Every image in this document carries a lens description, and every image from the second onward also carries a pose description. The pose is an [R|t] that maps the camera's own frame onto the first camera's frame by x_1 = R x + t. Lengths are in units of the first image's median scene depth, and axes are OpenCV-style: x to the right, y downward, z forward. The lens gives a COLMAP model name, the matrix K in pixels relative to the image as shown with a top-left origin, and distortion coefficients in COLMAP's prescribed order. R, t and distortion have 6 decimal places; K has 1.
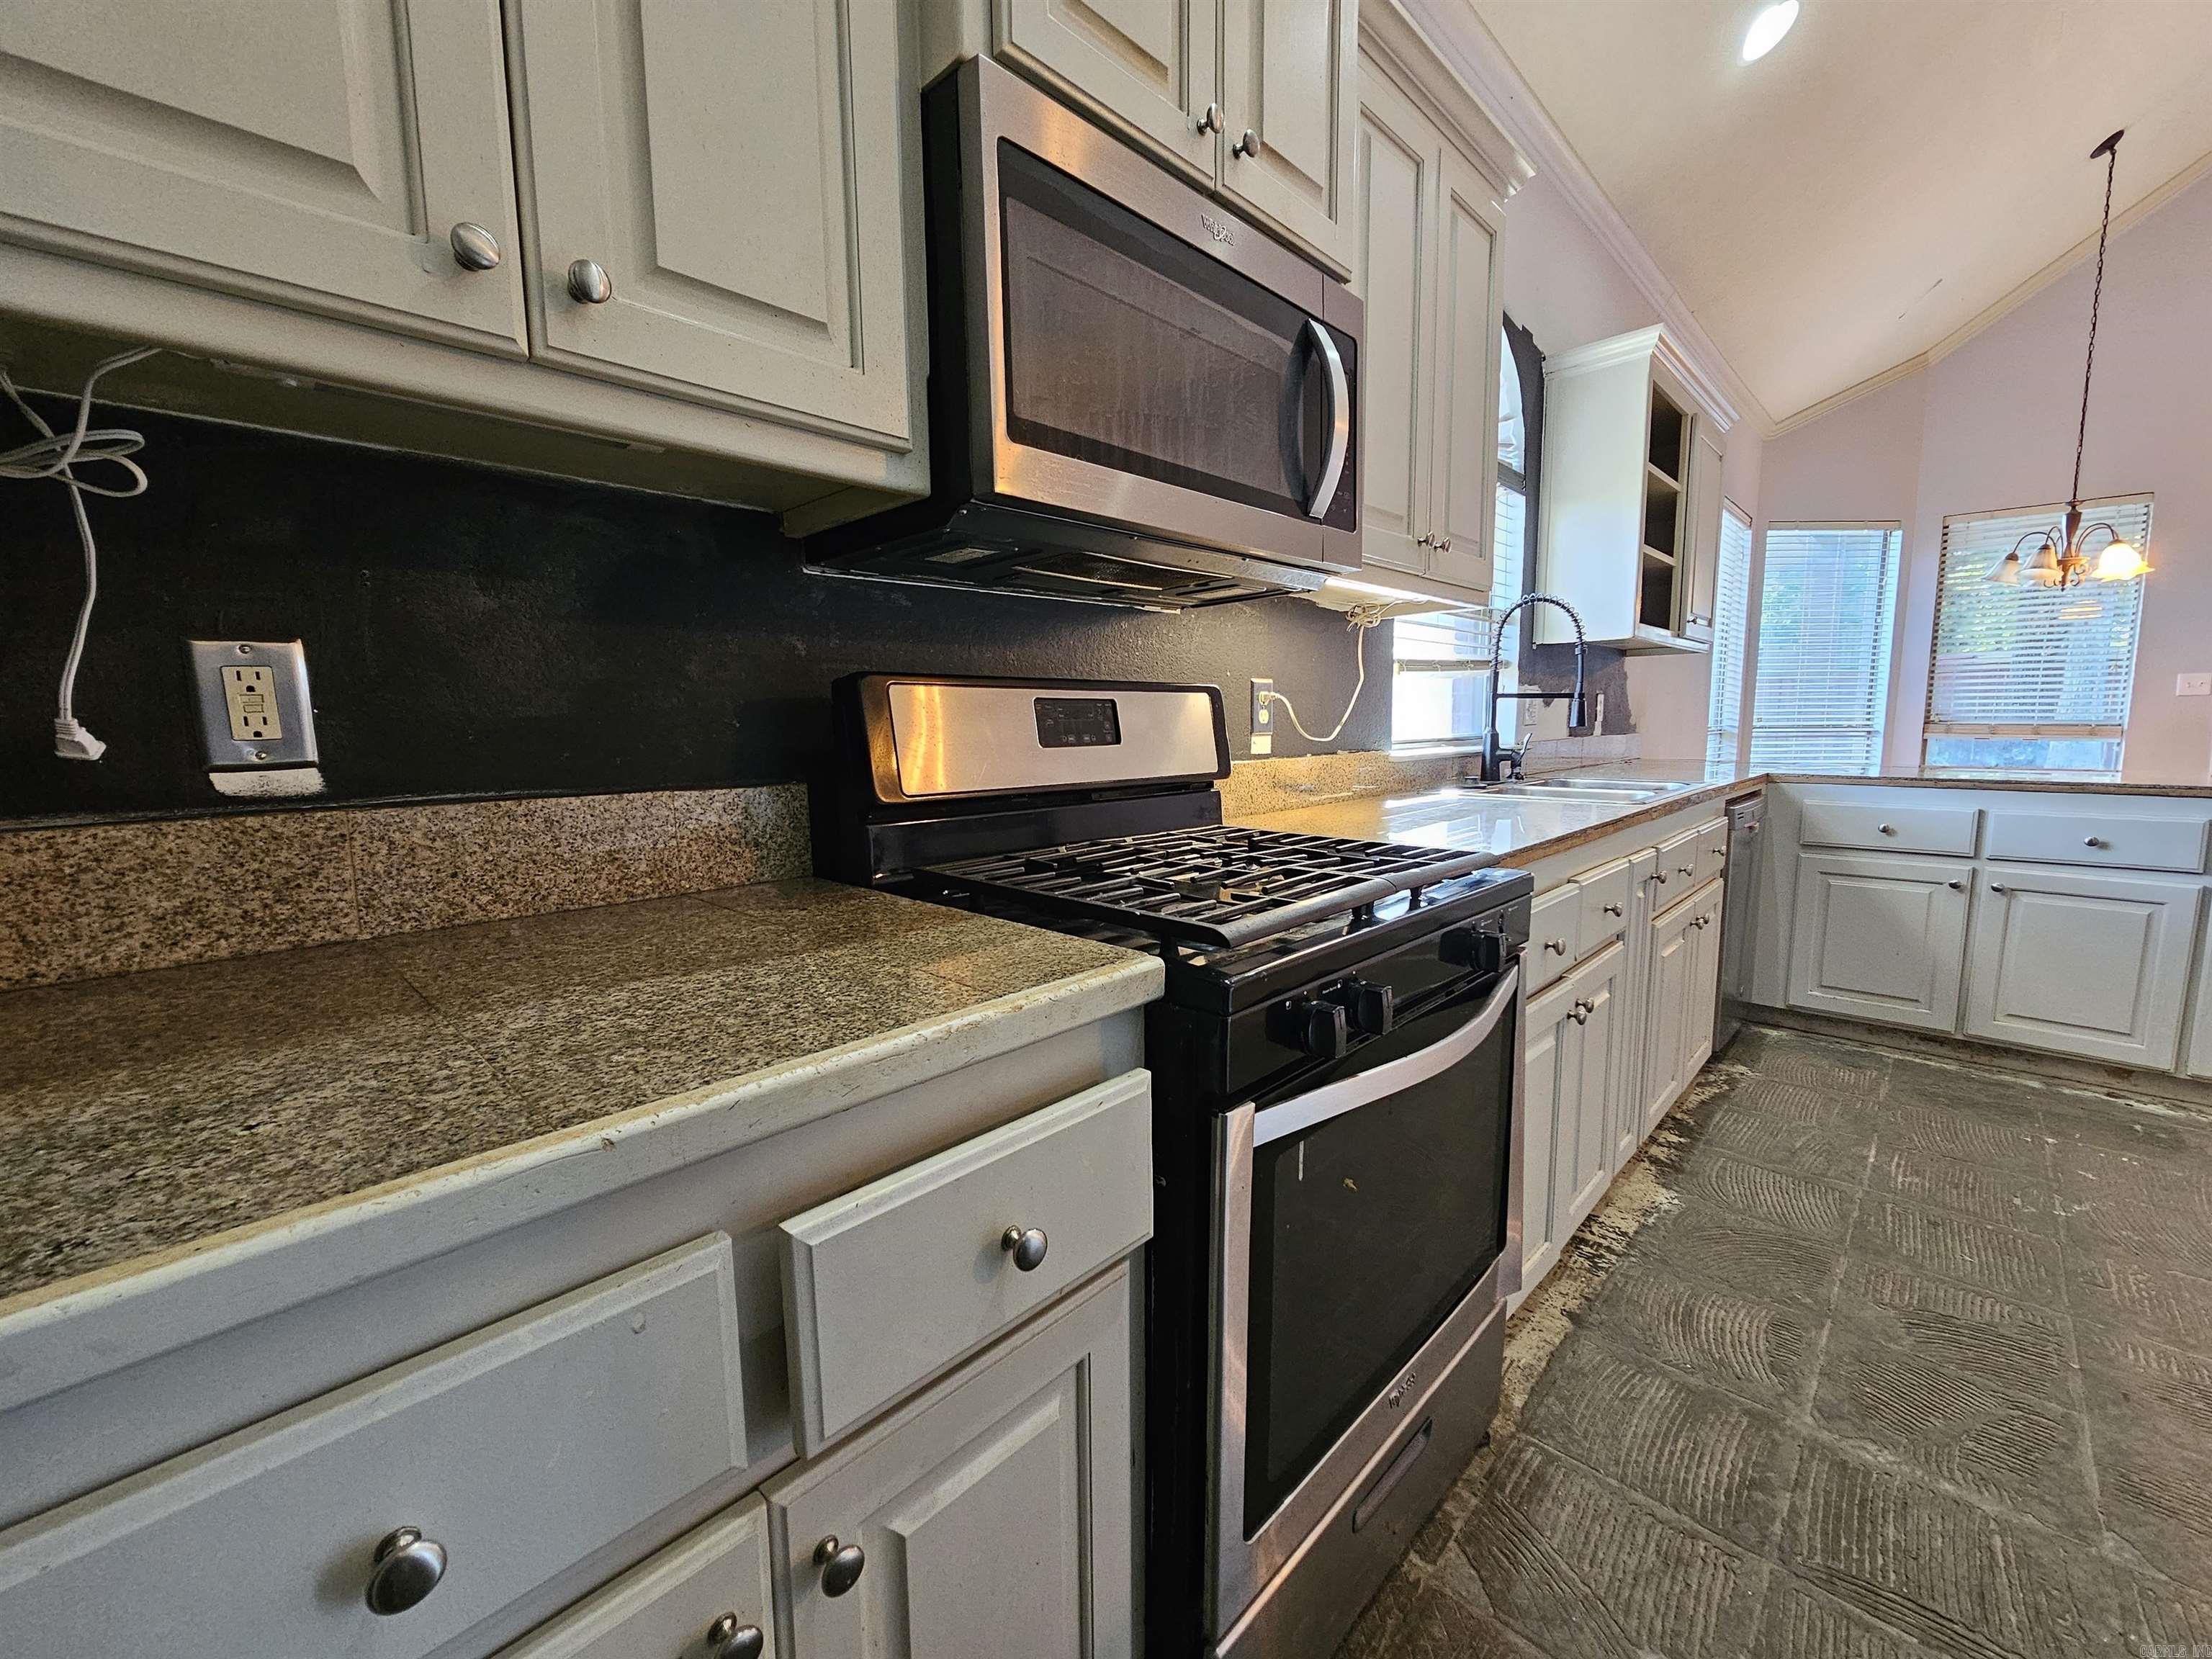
lens RADIAL K [[907.4, 0, 1108.2], [0, 907.4, 826.1], [0, 0, 1]] dist [-0.001078, 0.001256]
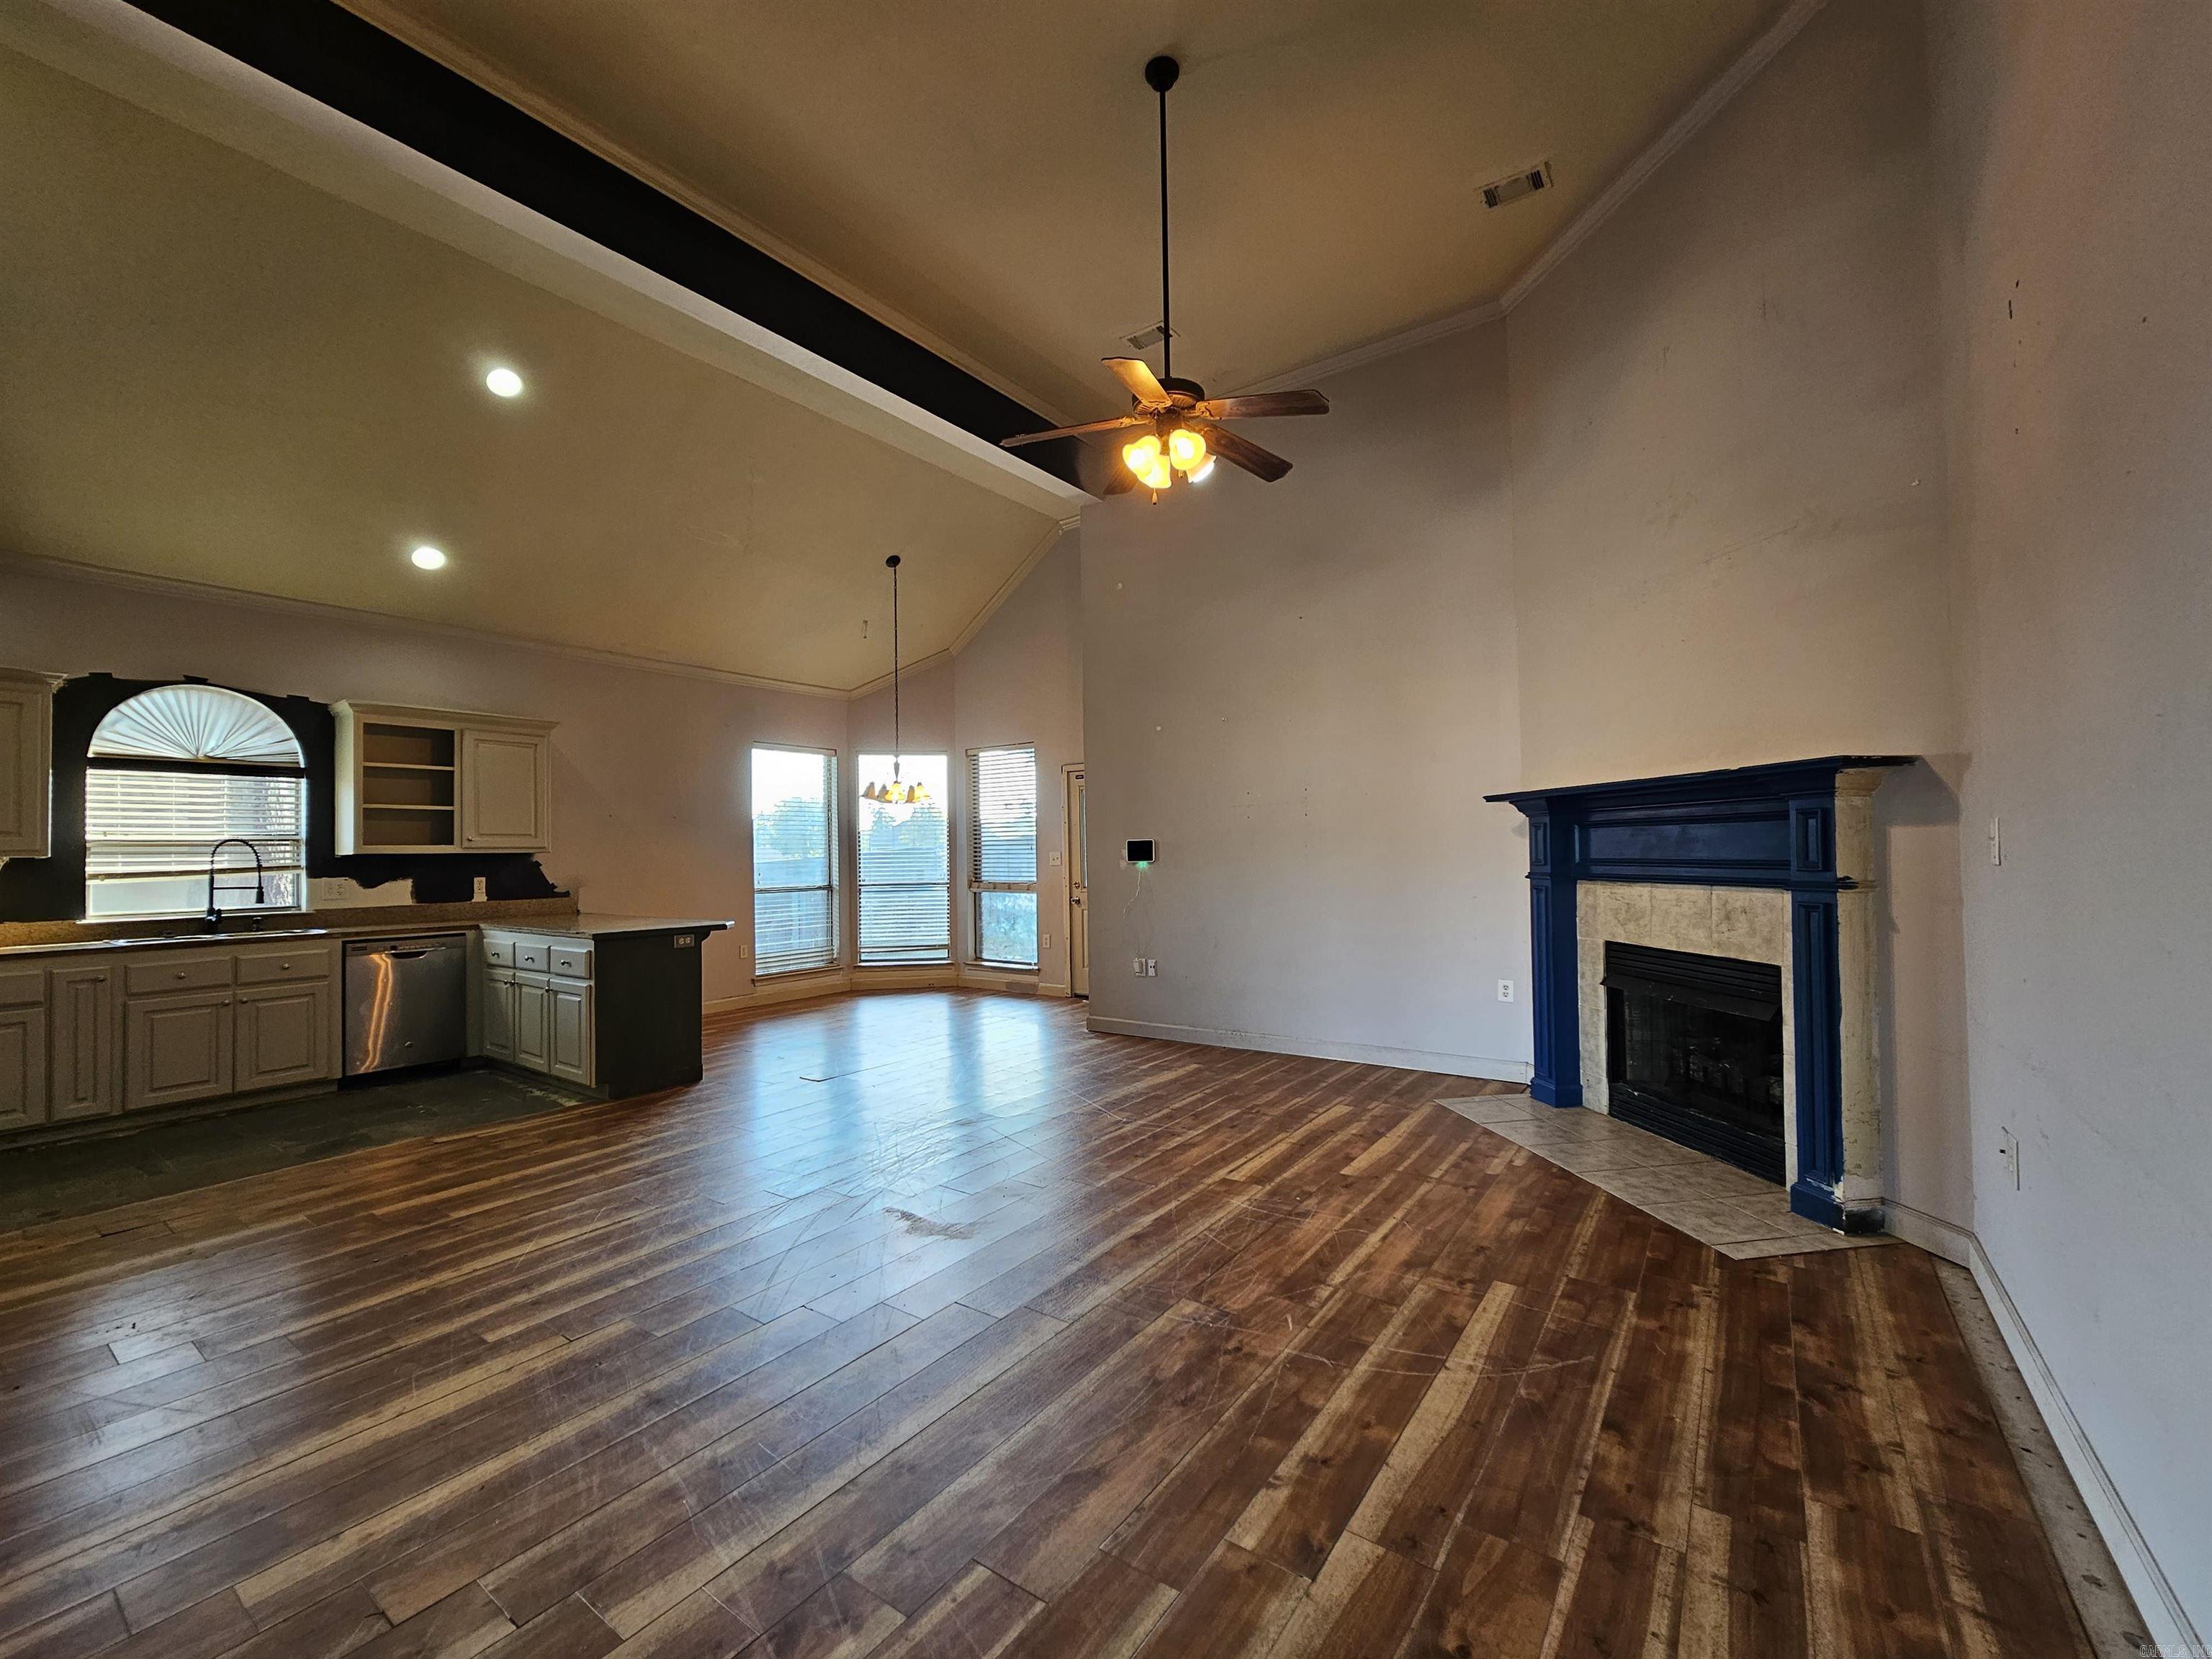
lens RADIAL K [[907.4, 0, 1109.8], [0, 907.4, 833.8], [0, 0, 1]] dist [-0.001078, 0.001256]
pose [[0.989314, -0.003360, 0.145760, 1.896787], [0.023879, 0.989969, -0.139255, 0.050678], [-0.143829, 0.141248, 0.979470, -1.096154]]
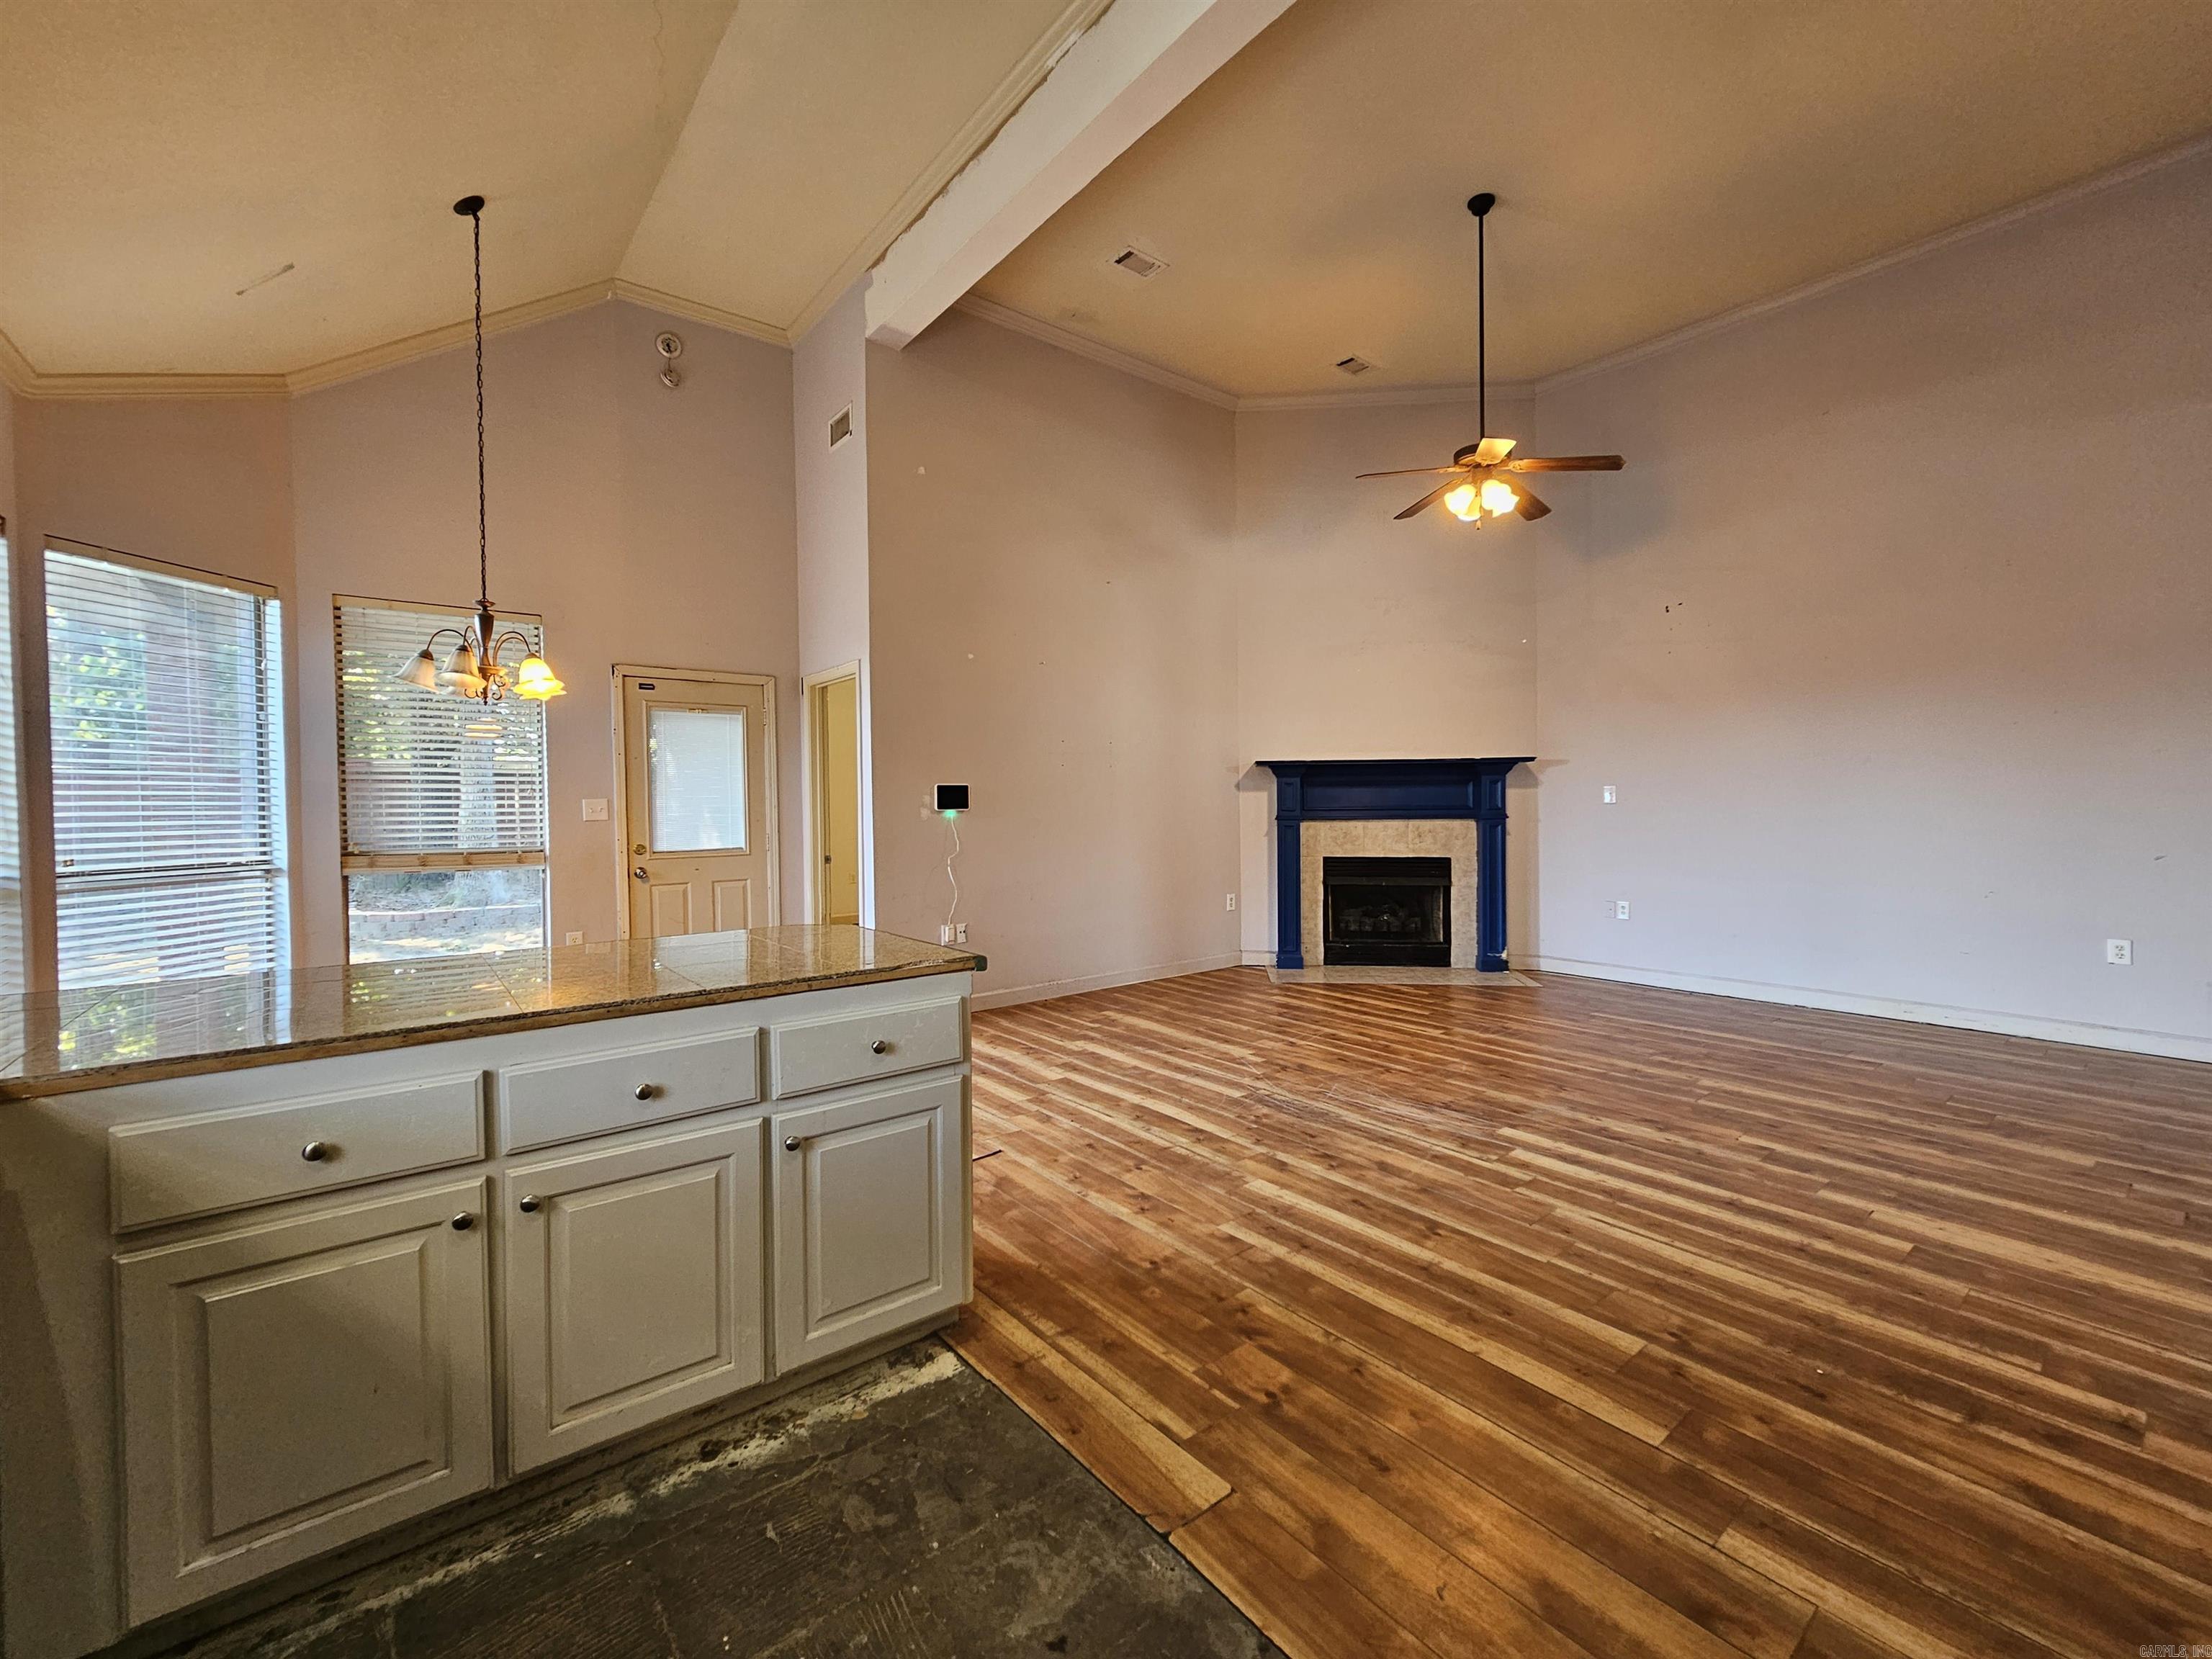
lens RADIAL K [[907.4, 0, 1118.5], [0, 907.4, 829.5], [0, 0, 1]] dist [-0.001078, 0.001256]
pose [[0.125571, -0.020535, 0.991872, 0.451010], [0.124735, 0.992179, 0.004750, -0.116952], [-0.984212, 0.123125, 0.127151, 0.517286]]
